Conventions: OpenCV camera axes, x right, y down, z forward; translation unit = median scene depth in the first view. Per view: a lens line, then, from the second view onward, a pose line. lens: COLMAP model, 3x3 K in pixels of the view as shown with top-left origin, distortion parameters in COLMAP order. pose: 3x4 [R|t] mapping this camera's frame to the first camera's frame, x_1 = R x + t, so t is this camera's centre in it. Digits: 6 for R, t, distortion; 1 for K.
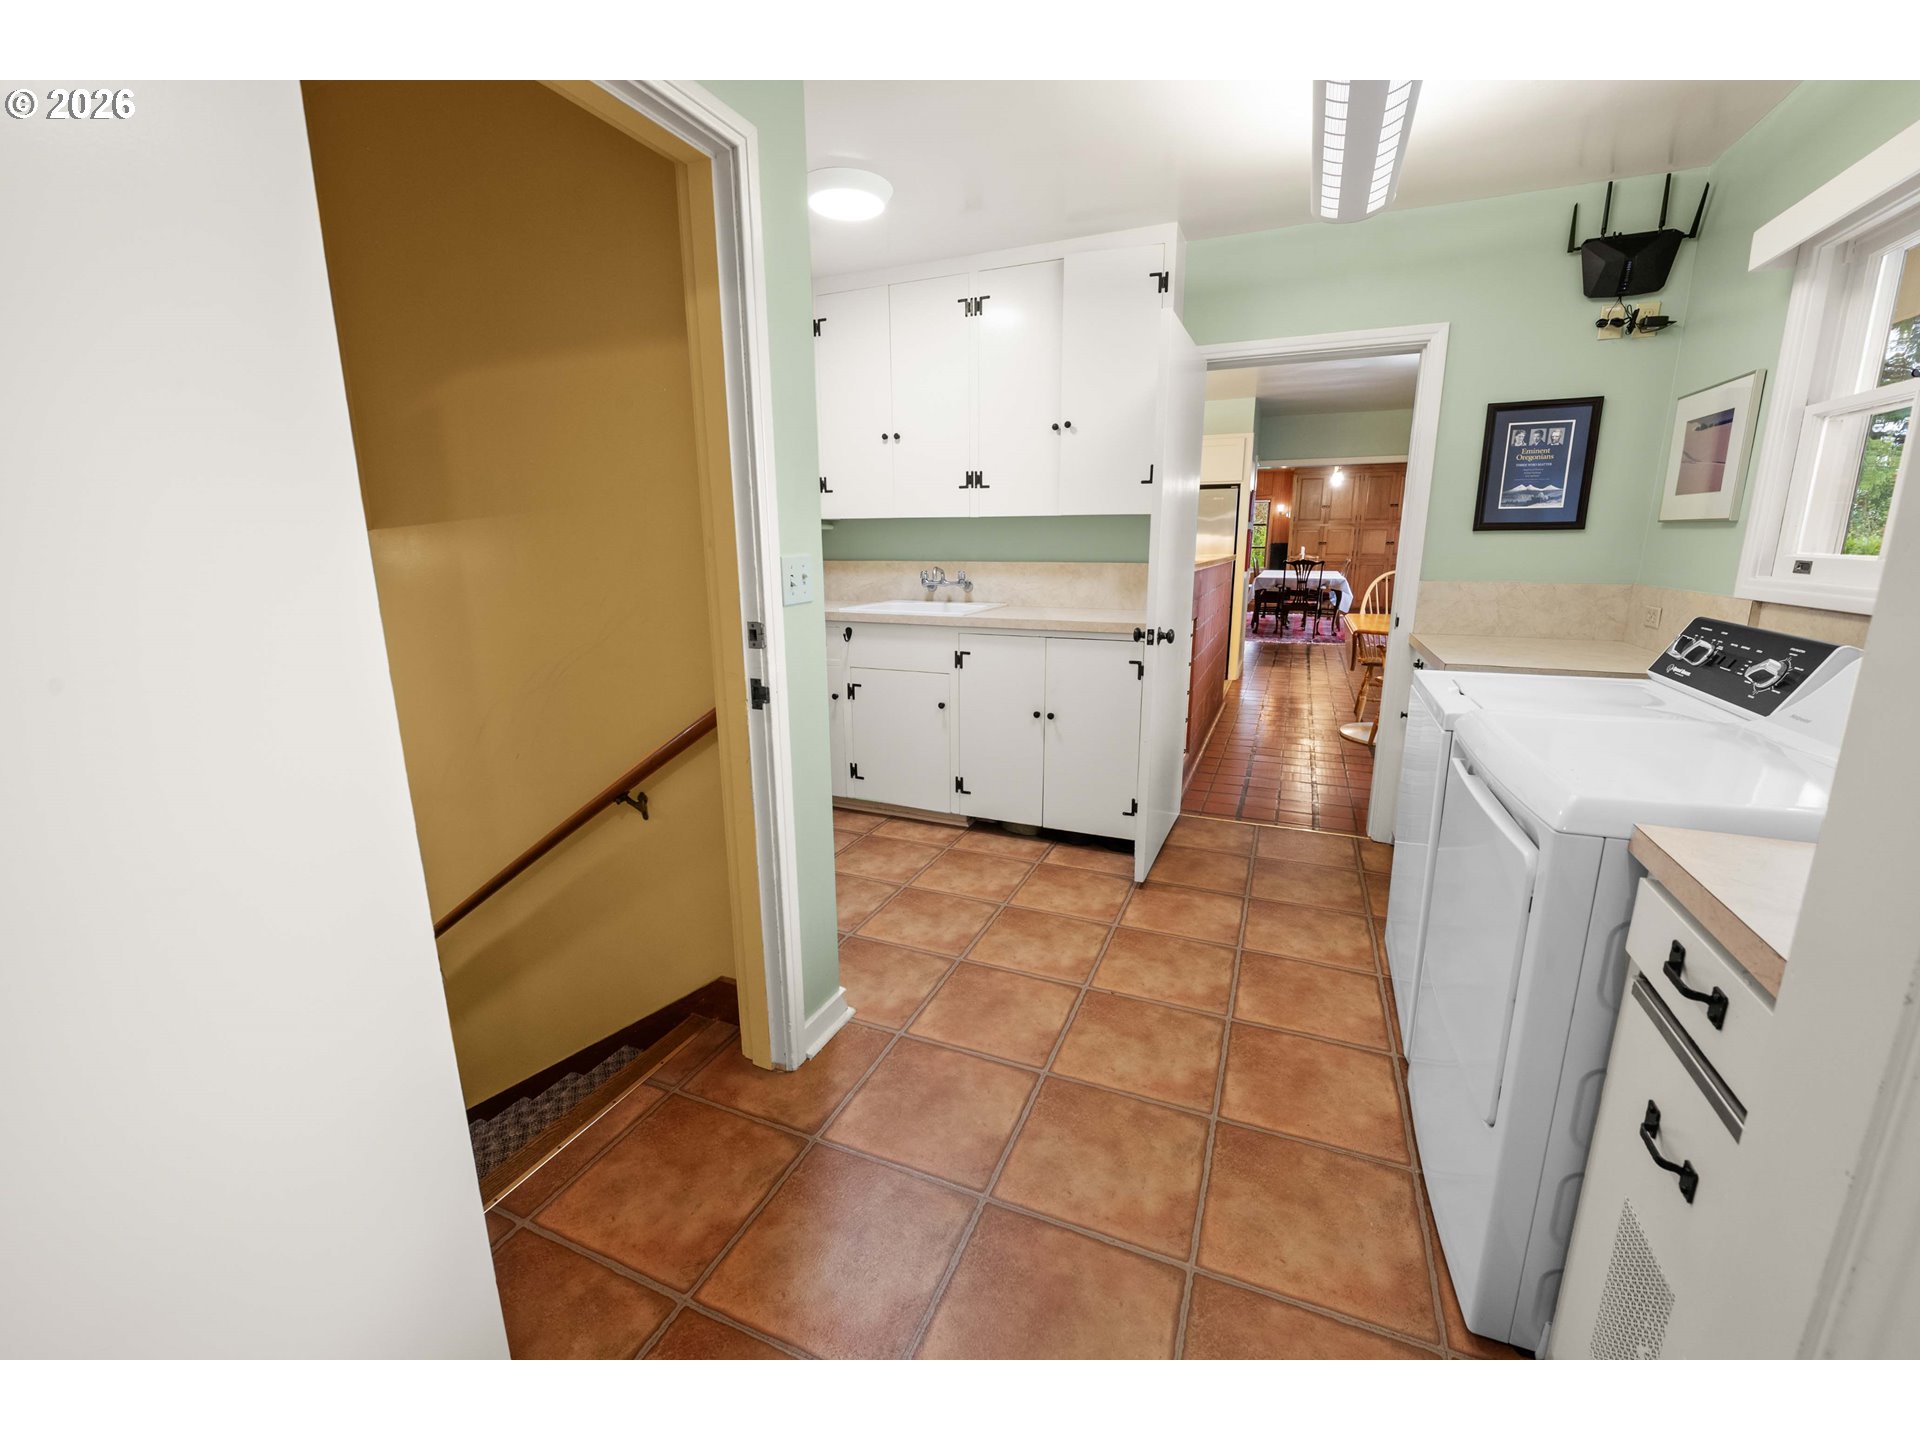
lens RADIAL K [[771.8, 0, 967.0], [0, 771.8, 715.8], [0, 0, 1]] dist [-0.000665, -0.000048]
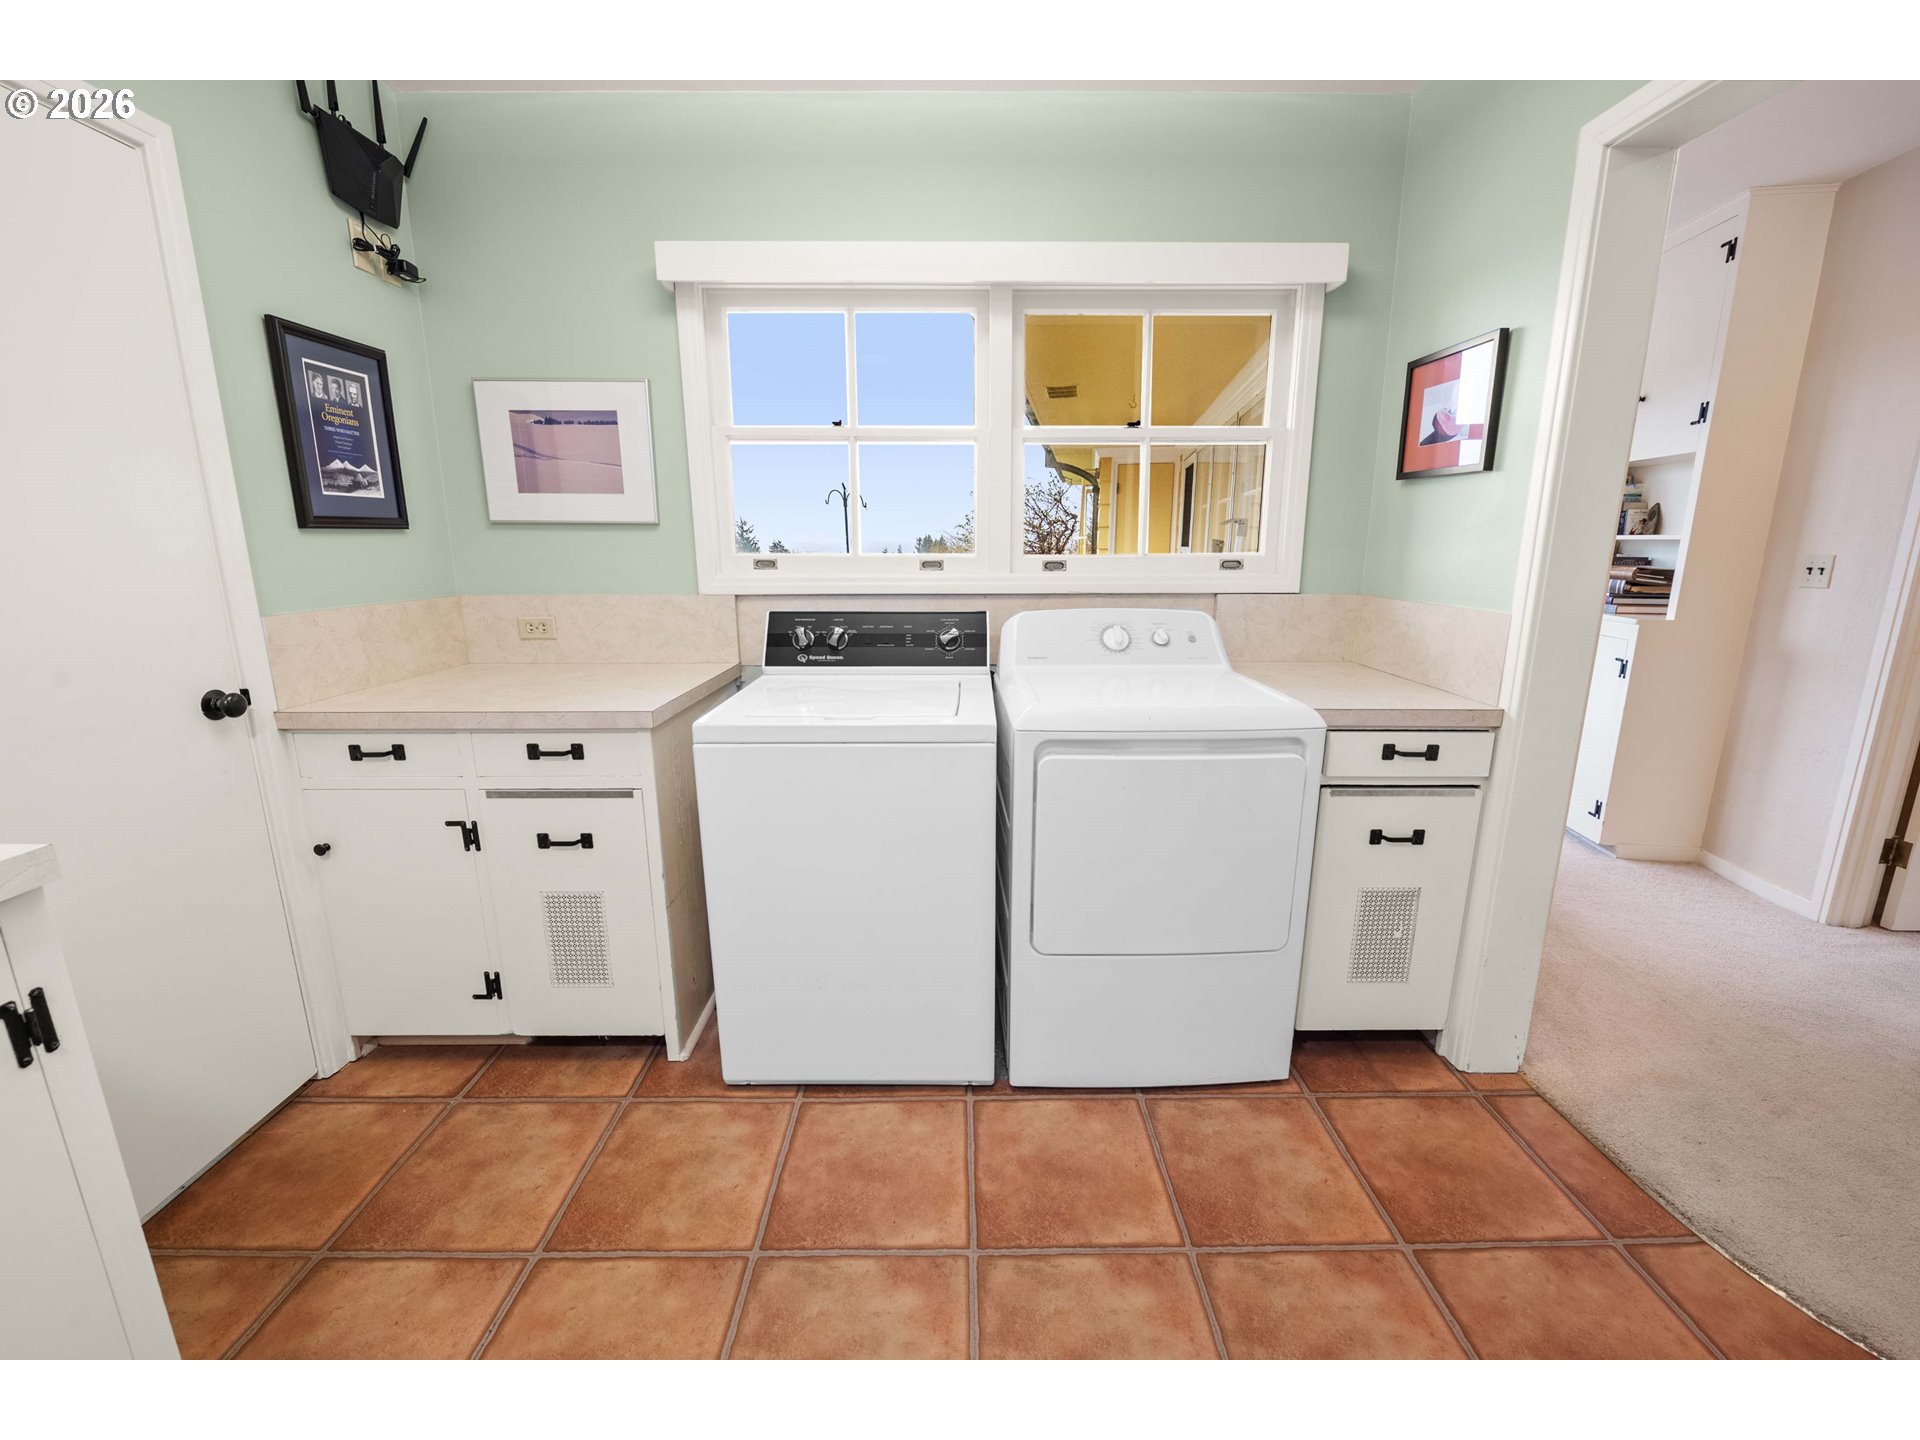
lens RADIAL K [[771.8, 0, 964.6], [0, 771.8, 701.4], [0, 0, 1]] dist [-0.000665, -0.000048]
pose [[-0.402007, -0.190796, 0.895537, -0.132001], [0.197460, 0.936971, 0.288263, -0.197564], [-0.894092, 0.292716, -0.338995, 0.836751]]
